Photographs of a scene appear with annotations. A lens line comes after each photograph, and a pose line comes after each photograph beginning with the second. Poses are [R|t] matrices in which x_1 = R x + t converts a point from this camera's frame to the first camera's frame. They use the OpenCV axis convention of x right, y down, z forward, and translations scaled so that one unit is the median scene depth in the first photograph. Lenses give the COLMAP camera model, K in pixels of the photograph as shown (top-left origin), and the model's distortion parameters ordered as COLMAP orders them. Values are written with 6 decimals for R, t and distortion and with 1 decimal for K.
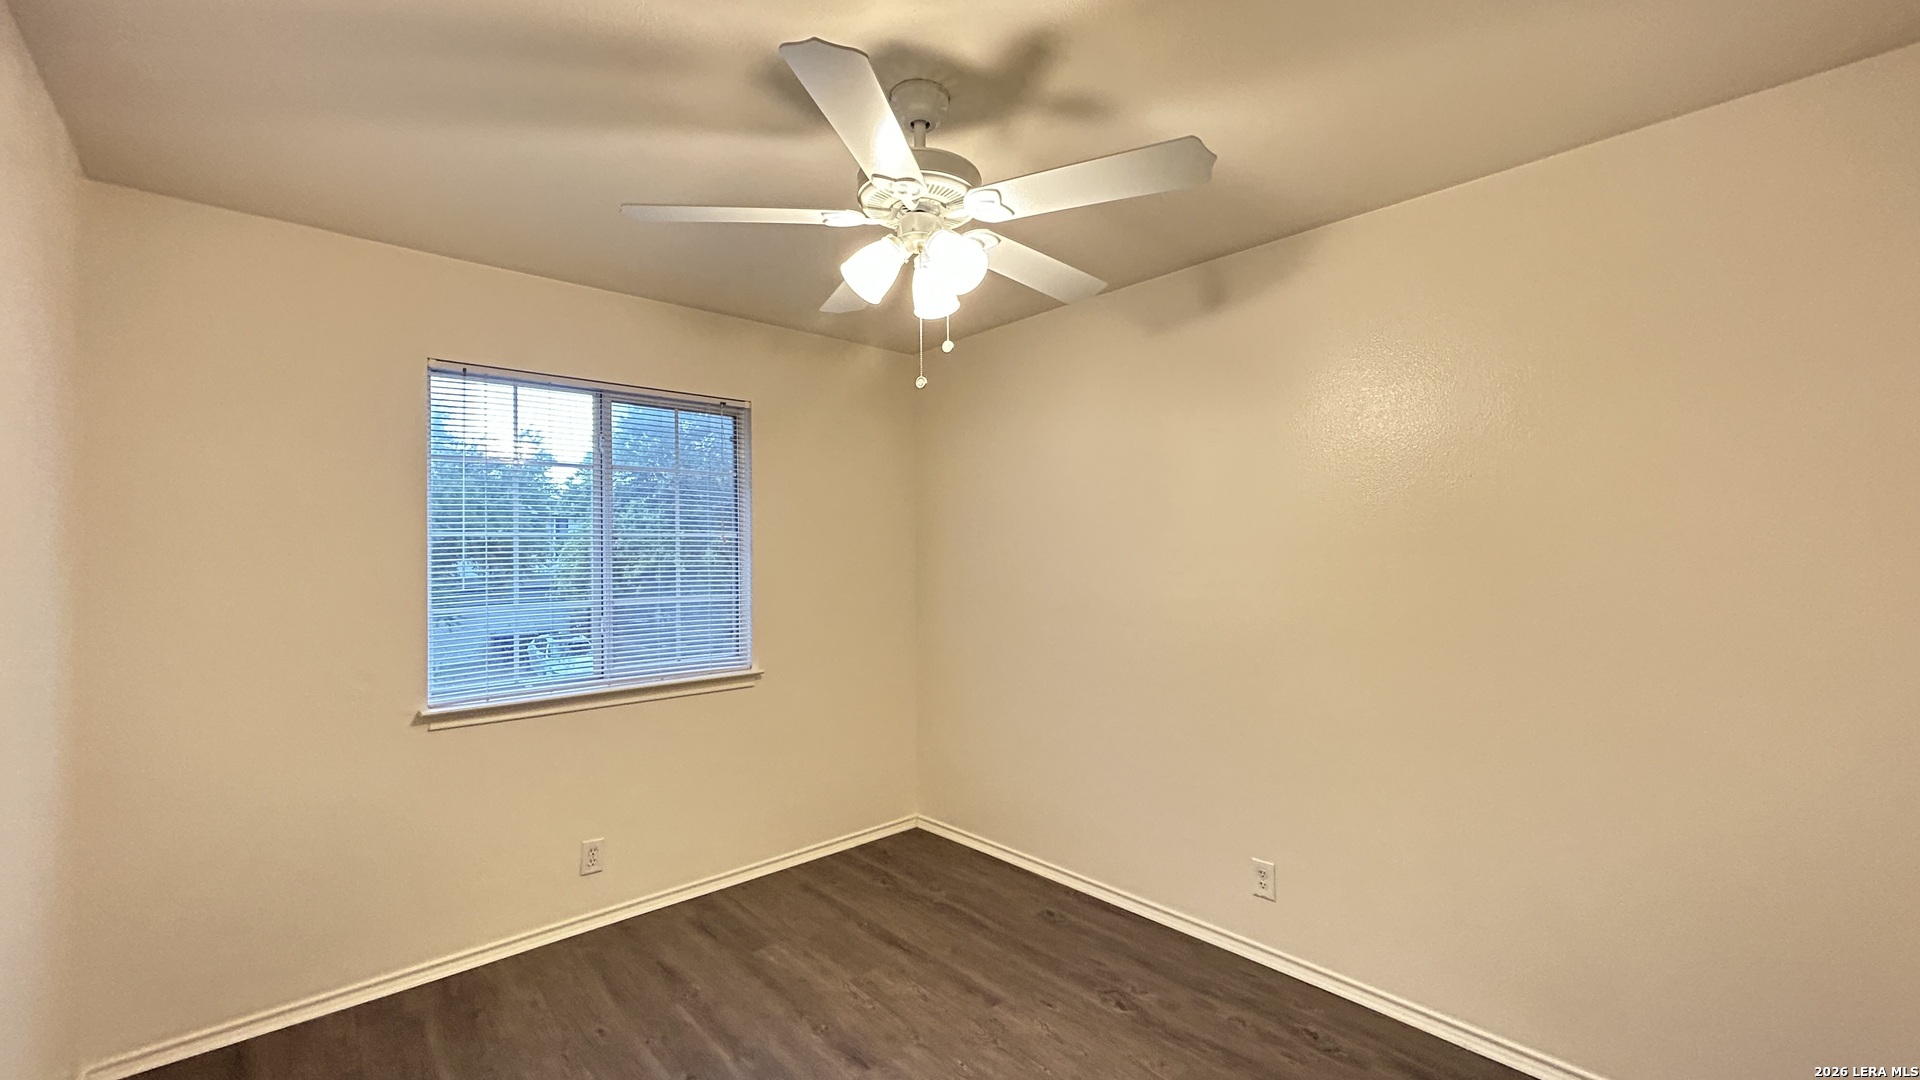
lens RADIAL K [[773.0, 0, 963.7], [0, 773.0, 542.5], [0, 0, 1]] dist [-0.000537, 0.001167]
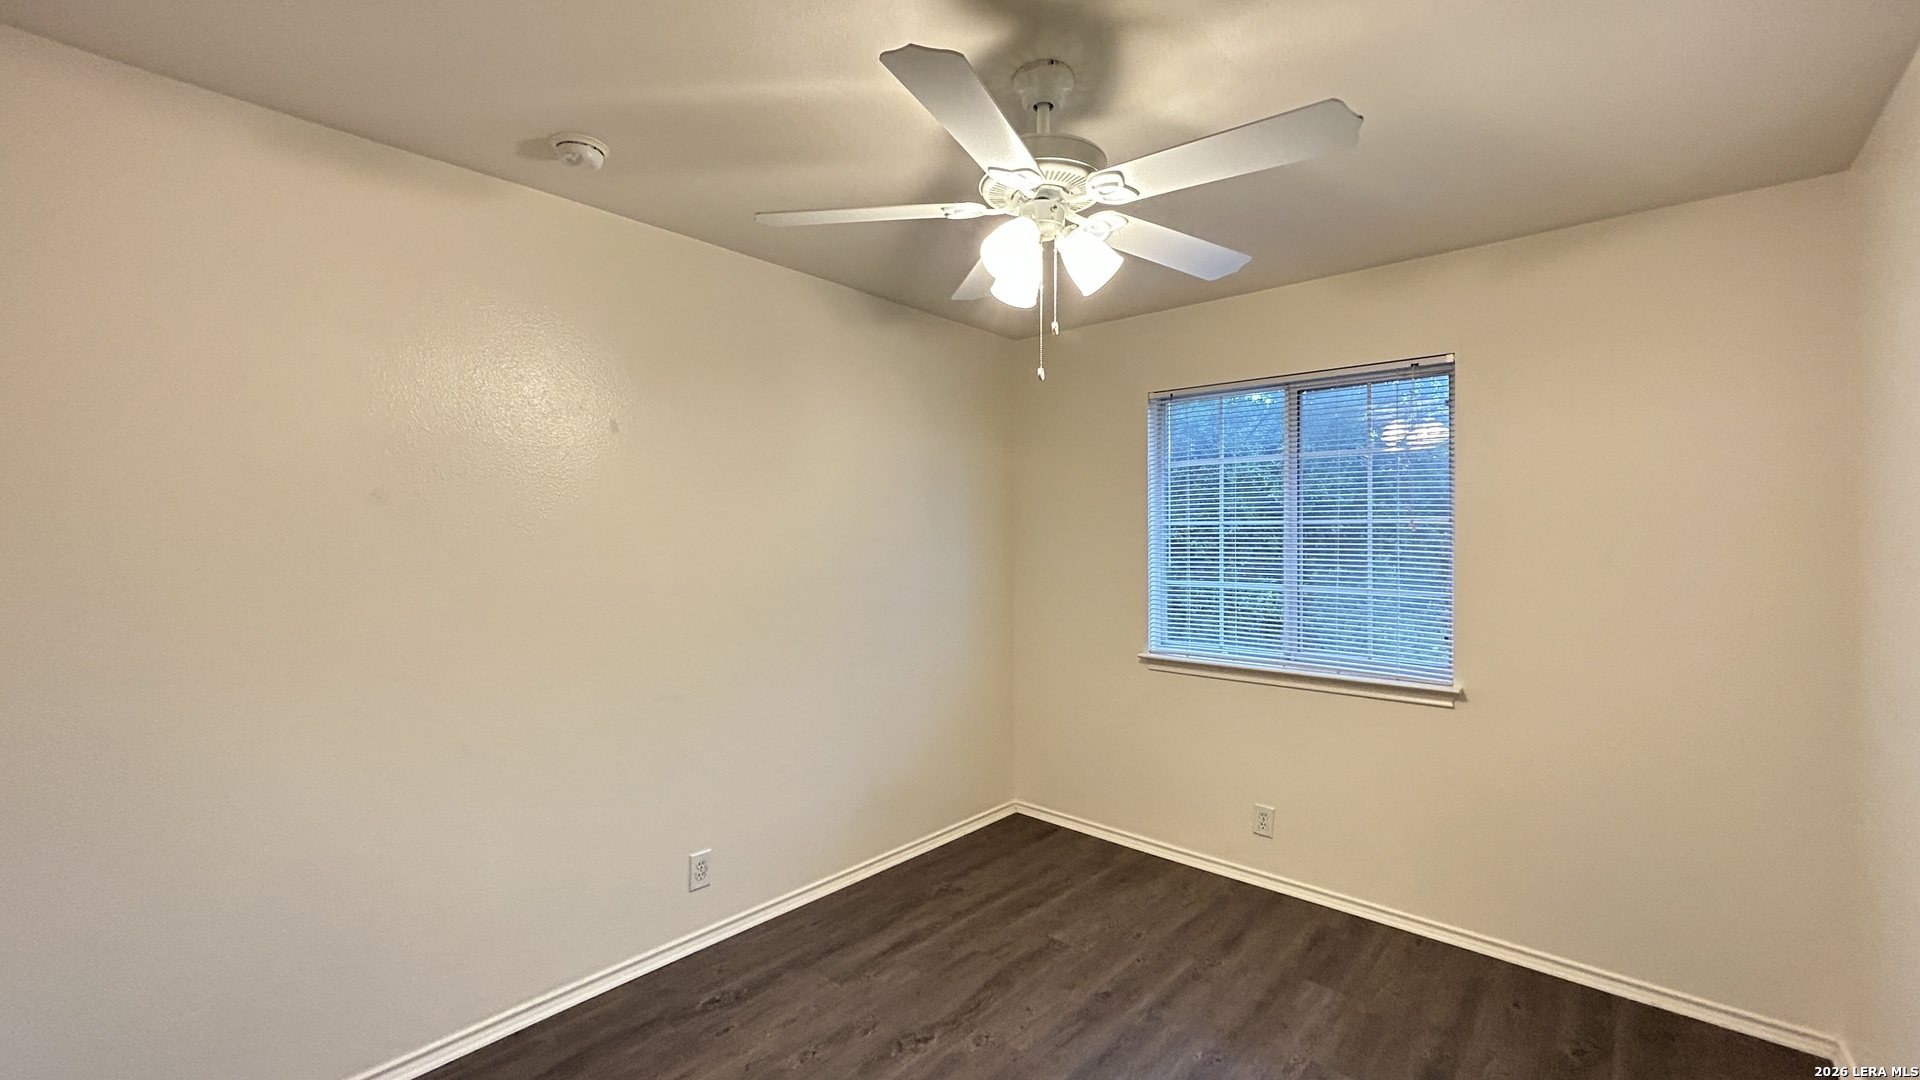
lens RADIAL K [[773.0, 0, 974.1], [0, 773.0, 545.9], [0, 0, 1]] dist [-0.000537, 0.001167]
pose [[0.109348, 0.022386, -0.993751, 0.578901], [0.003052, 0.999734, 0.022857, -0.003829], [0.993999, -0.005532, 0.109250, 0.515260]]
